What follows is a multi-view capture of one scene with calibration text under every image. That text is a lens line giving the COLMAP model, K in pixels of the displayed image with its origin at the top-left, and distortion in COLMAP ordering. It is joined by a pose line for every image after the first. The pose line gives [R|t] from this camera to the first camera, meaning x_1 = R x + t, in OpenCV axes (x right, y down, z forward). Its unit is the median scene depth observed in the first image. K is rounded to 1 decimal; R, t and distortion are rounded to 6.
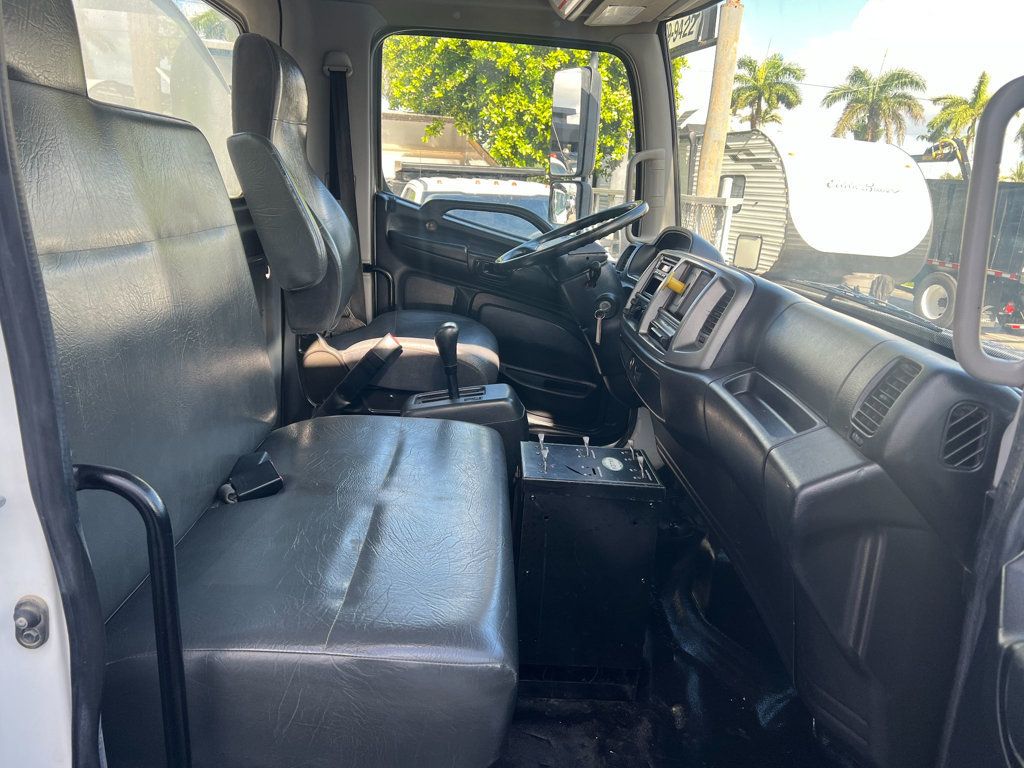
lens RADIAL K [[760.2, 0, 512.0], [0, 760.2, 384.0], [0, 0, 1]] dist [0.004024, 0.001813]
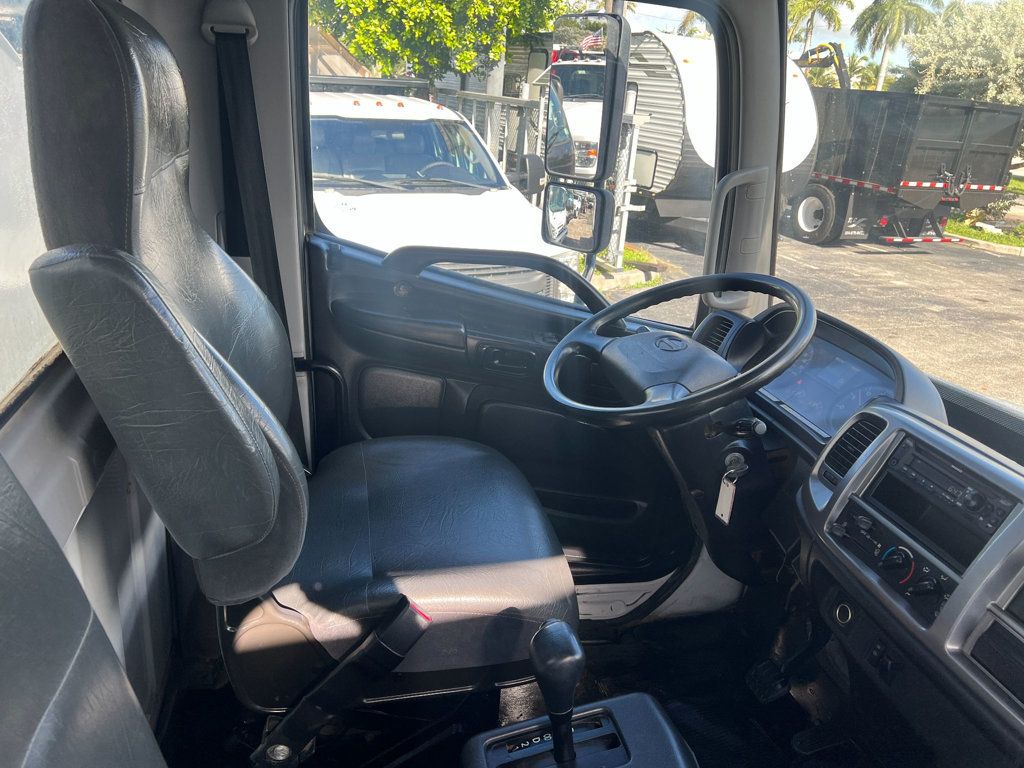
lens RADIAL K [[764.9, 0, 512.0], [0, 764.9, 384.0], [0, 0, 1]] dist [-0.012257, -0.002532]
pose [[0.982582, -0.060807, 0.175602, -0.029925], [0.036821, 0.989920, 0.136755, -0.048488], [-0.182148, -0.127907, 0.974916, 0.083542]]
